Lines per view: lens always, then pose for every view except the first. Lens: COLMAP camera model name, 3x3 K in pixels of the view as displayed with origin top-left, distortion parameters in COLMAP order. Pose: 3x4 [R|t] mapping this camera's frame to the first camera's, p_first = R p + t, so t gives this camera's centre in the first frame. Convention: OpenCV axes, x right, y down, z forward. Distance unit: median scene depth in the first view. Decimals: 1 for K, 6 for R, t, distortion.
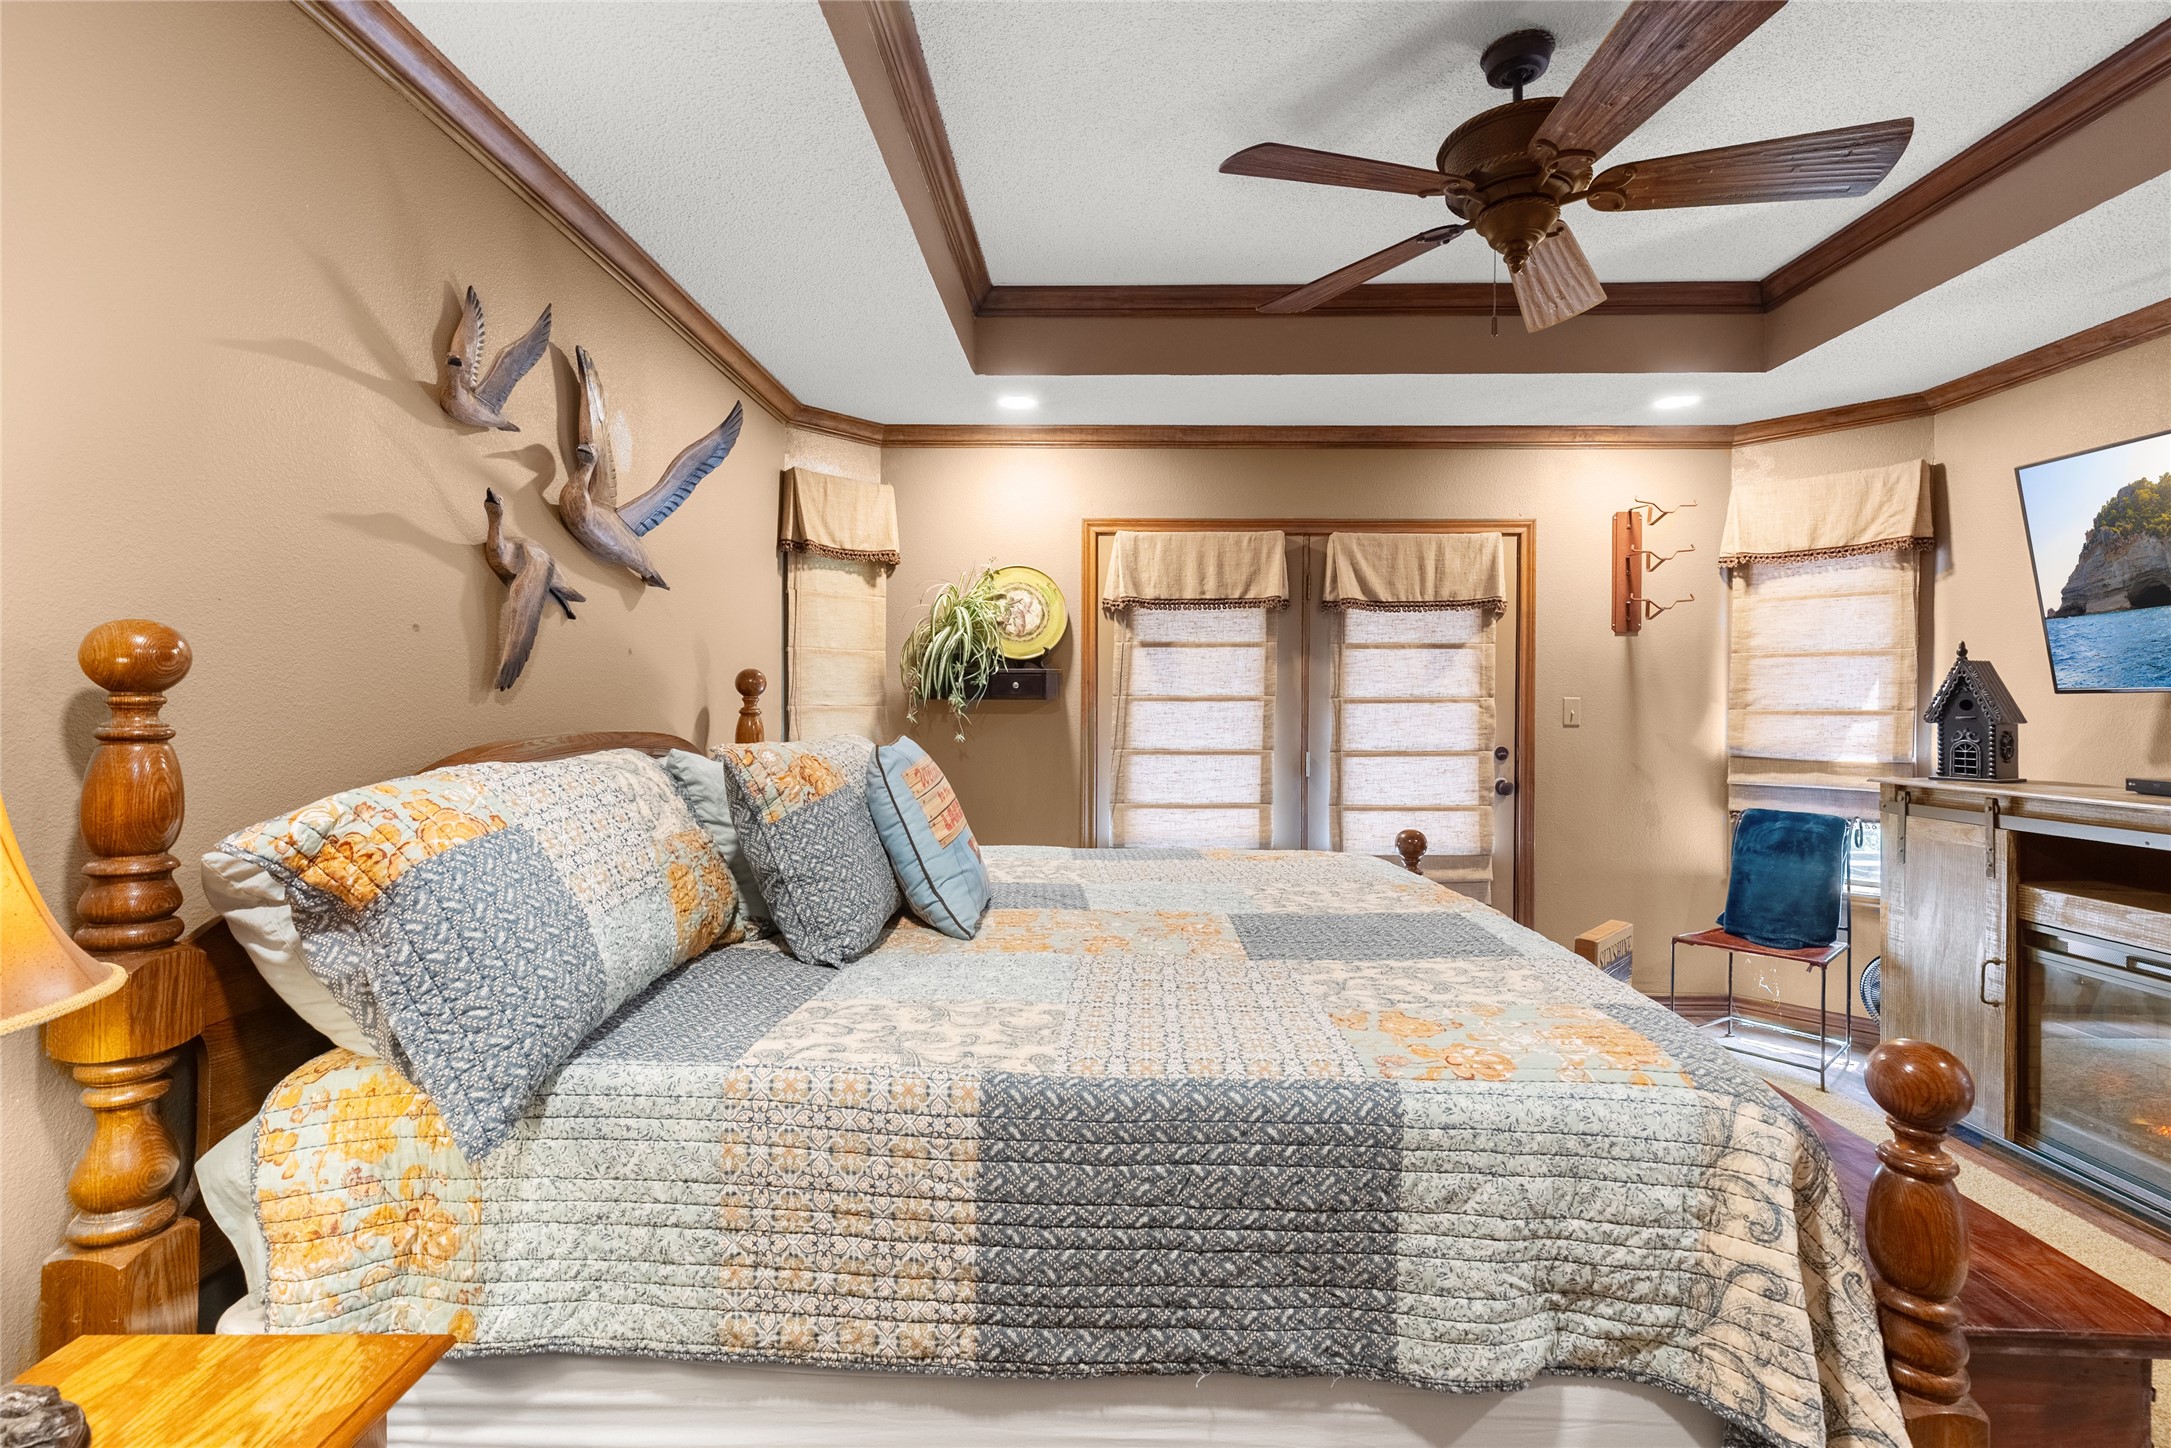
lens RADIAL K [[976.8, 0, 1083.5], [0, 976.8, 706.4], [0, 0, 1]] dist [0.009558, -0.003146]
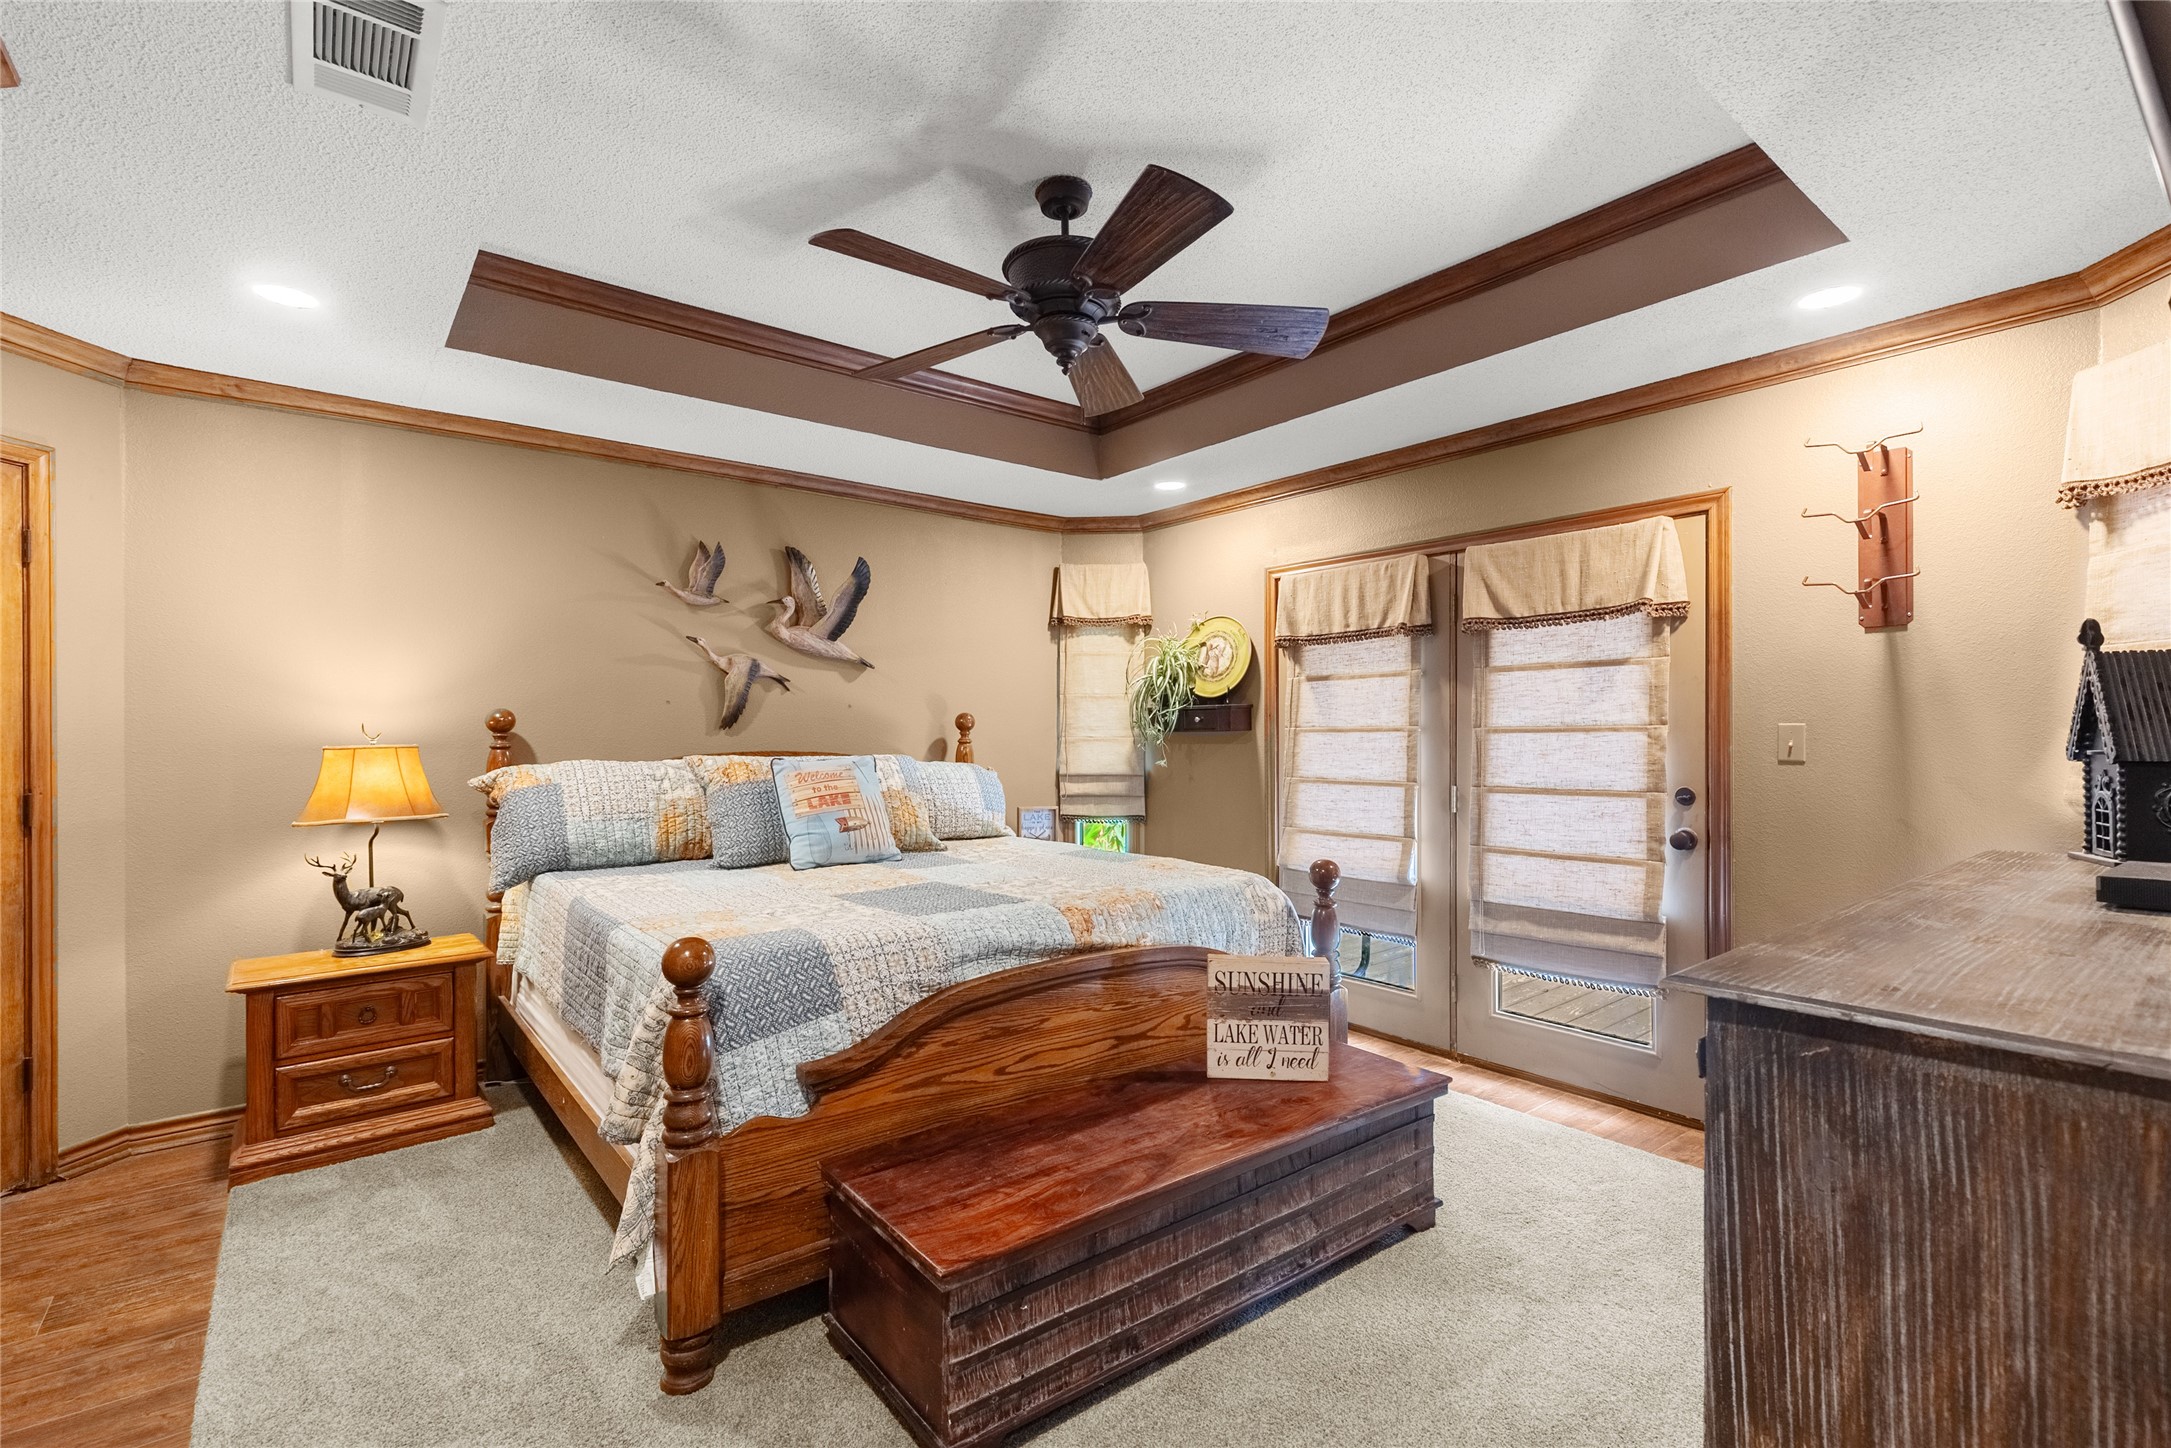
lens RADIAL K [[976.8, 0, 1076.8], [0, 976.8, 736.2], [0, 0, 1]] dist [0.009558, -0.003146]
pose [[0.636091, -0.003258, -0.771607, 0.725309], [0.001169, 0.999994, -0.003259, 0.002036], [0.771613, 0.001171, 0.636091, 0.131276]]
